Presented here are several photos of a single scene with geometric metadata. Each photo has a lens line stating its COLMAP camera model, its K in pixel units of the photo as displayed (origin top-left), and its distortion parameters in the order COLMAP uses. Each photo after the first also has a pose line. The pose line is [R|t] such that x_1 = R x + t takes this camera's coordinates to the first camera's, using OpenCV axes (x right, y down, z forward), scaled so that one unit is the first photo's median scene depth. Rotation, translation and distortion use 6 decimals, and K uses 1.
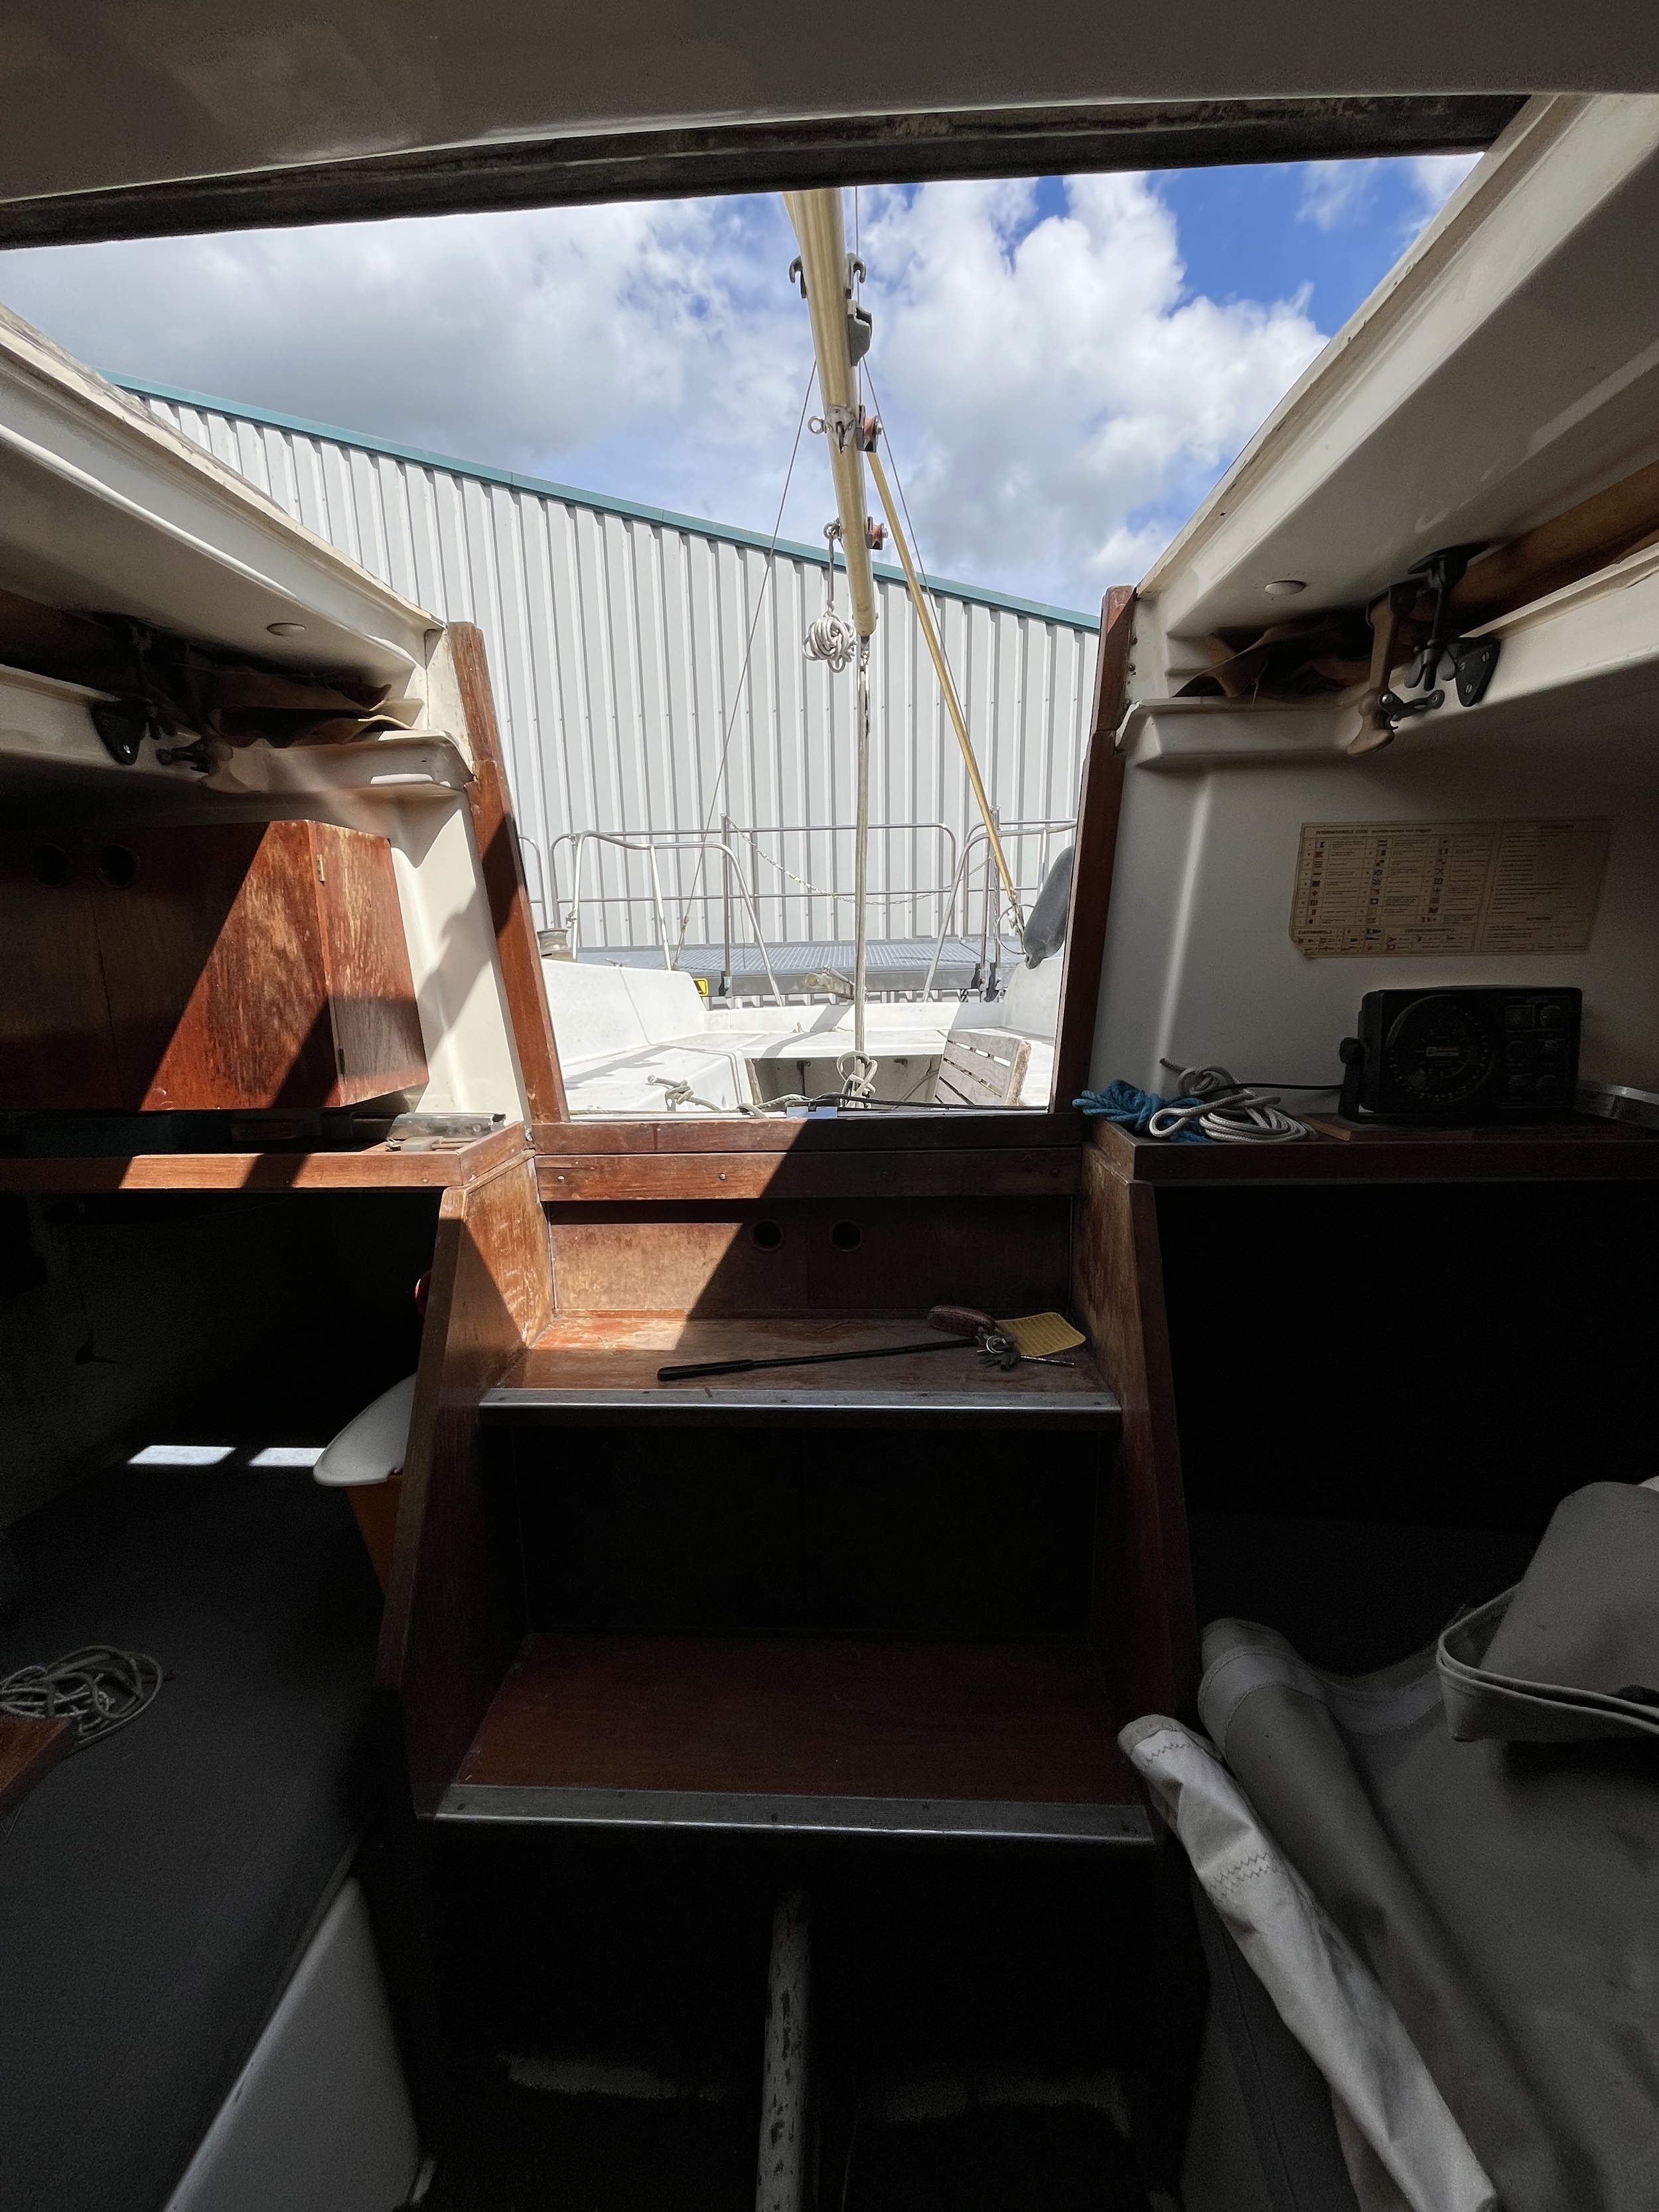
lens RADIAL K [[891.3, 0, 823.2], [0, 891.3, 1101.7], [0, 0, 1]] dist [-0.002302, 0.000589]
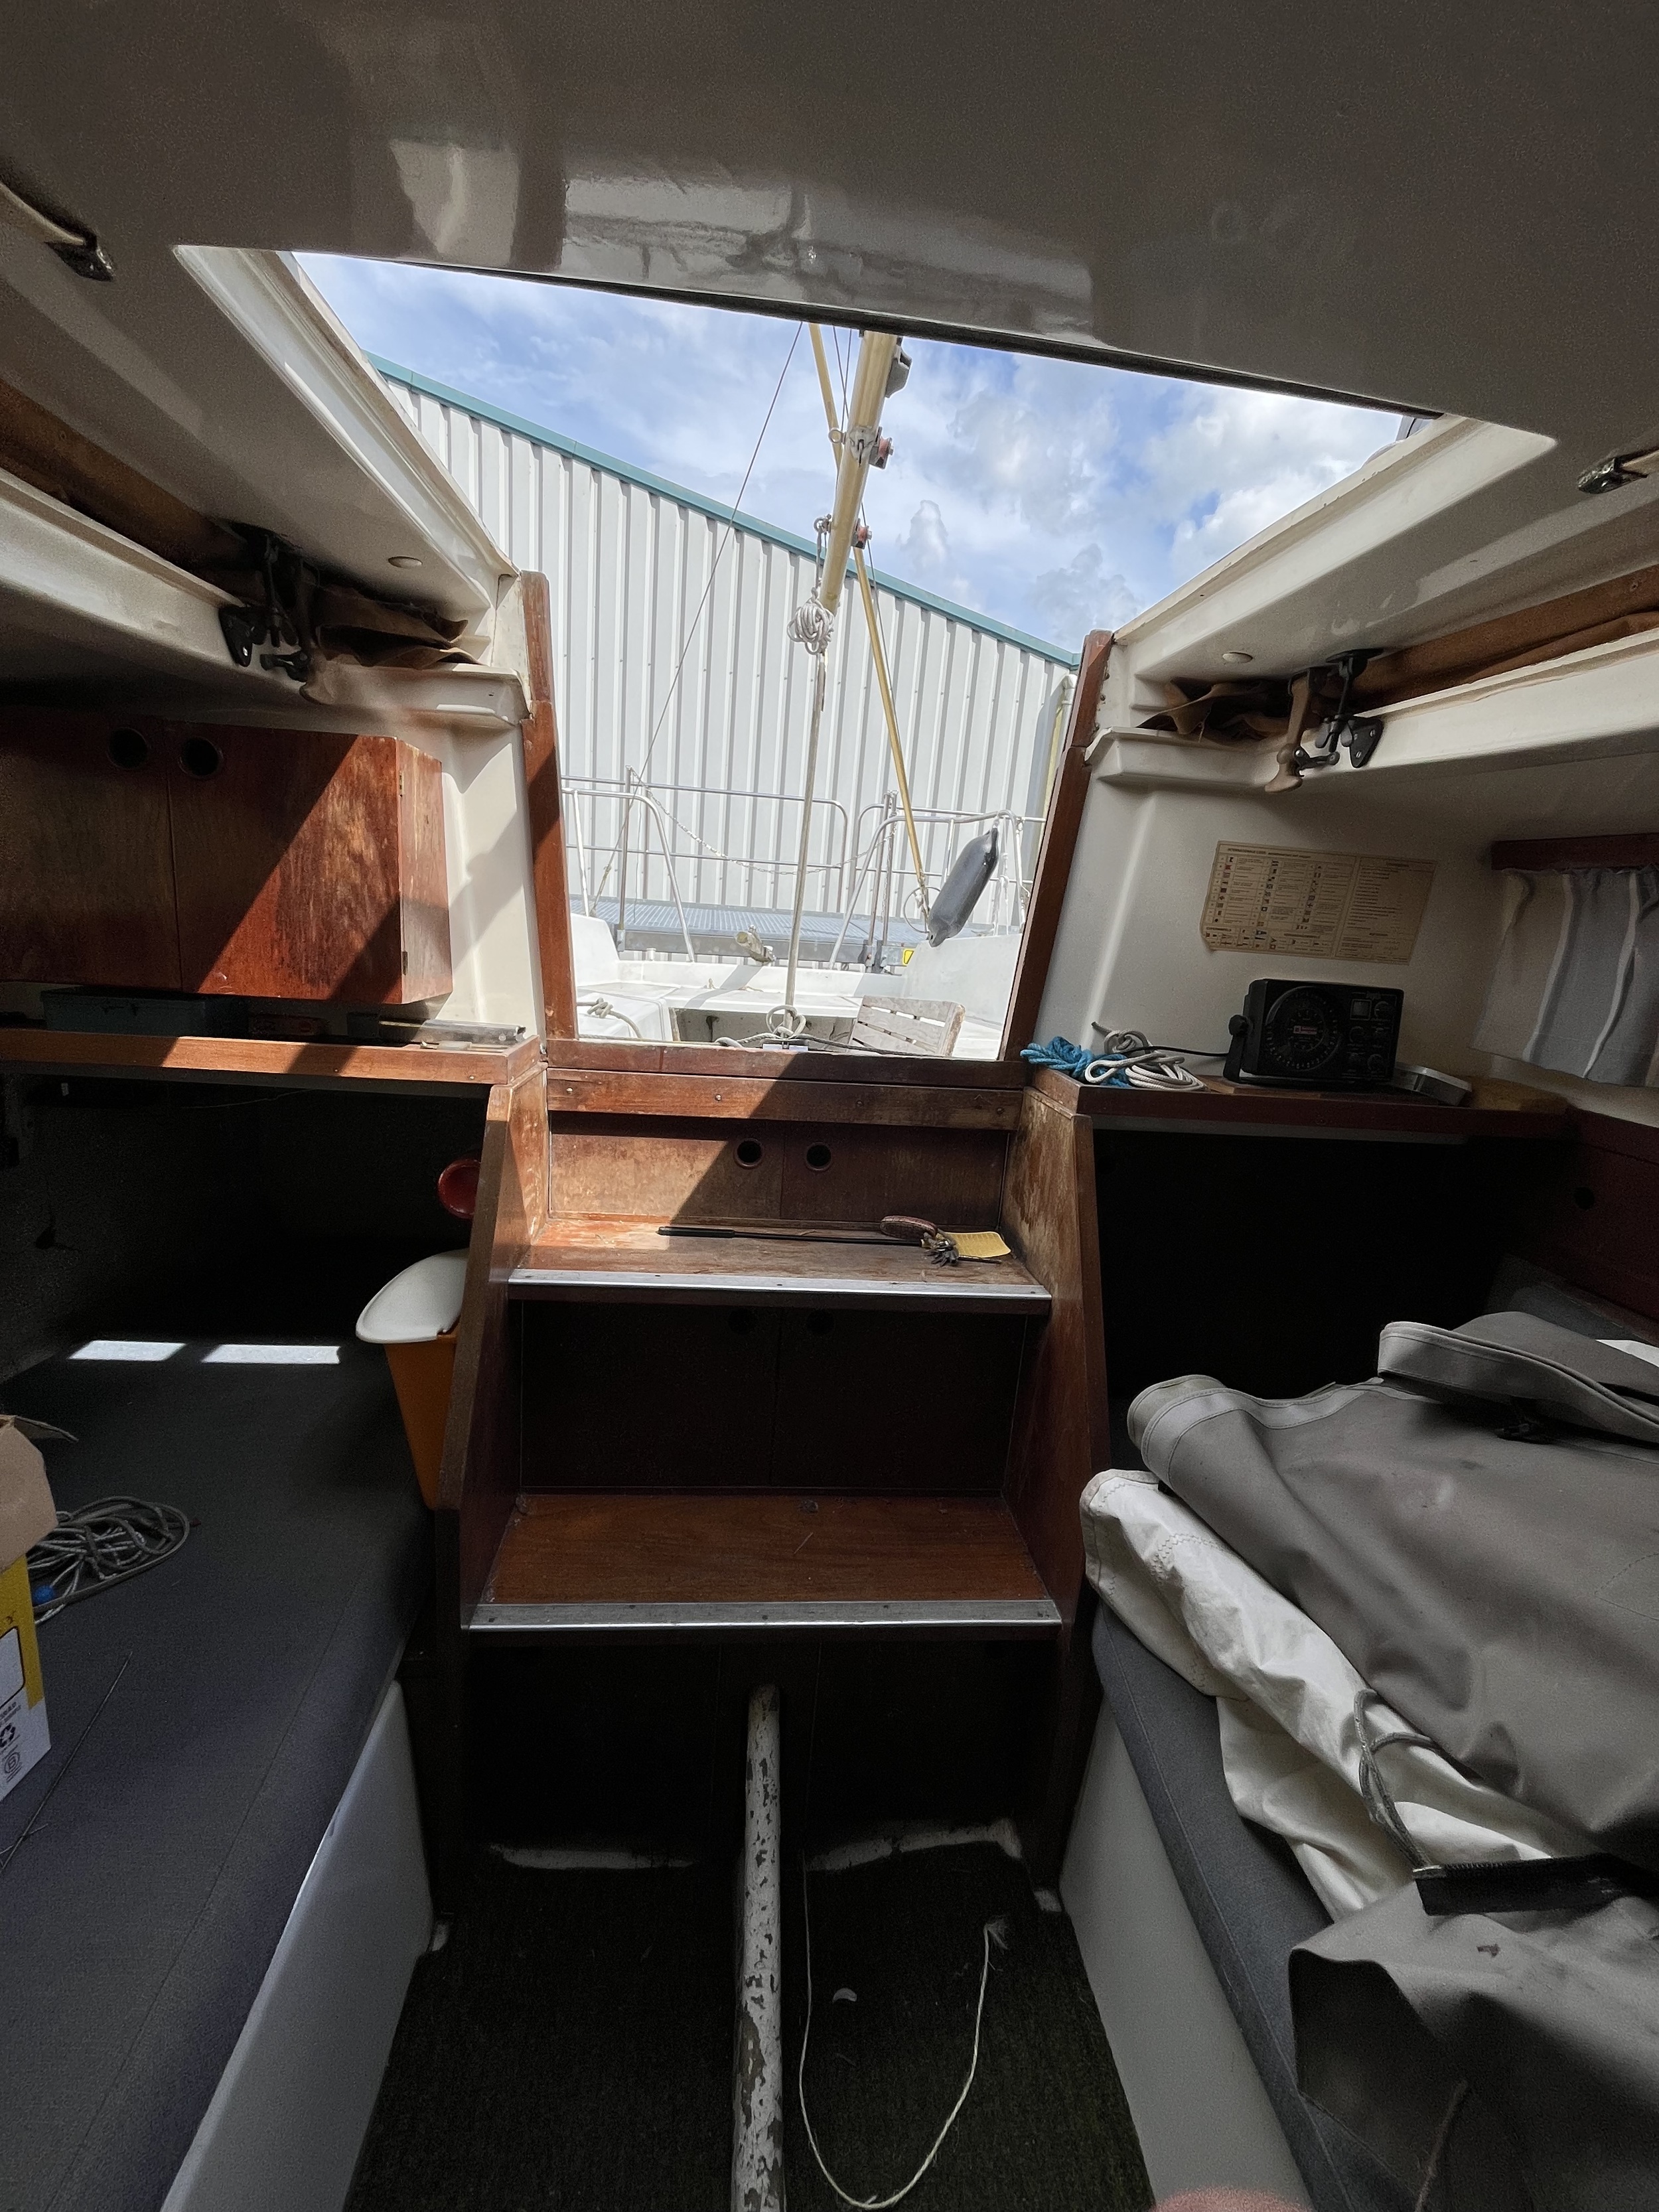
lens RADIAL K [[891.3, 0, 823.2], [0, 891.3, 1101.7], [0, 0, 1]] dist [-0.002302, 0.000589]
pose [[0.984586, 0.062420, 0.163381, -0.192474], [-0.067420, 0.997406, 0.025233, 0.059954], [-0.161382, -0.035859, 0.986240, -0.161321]]
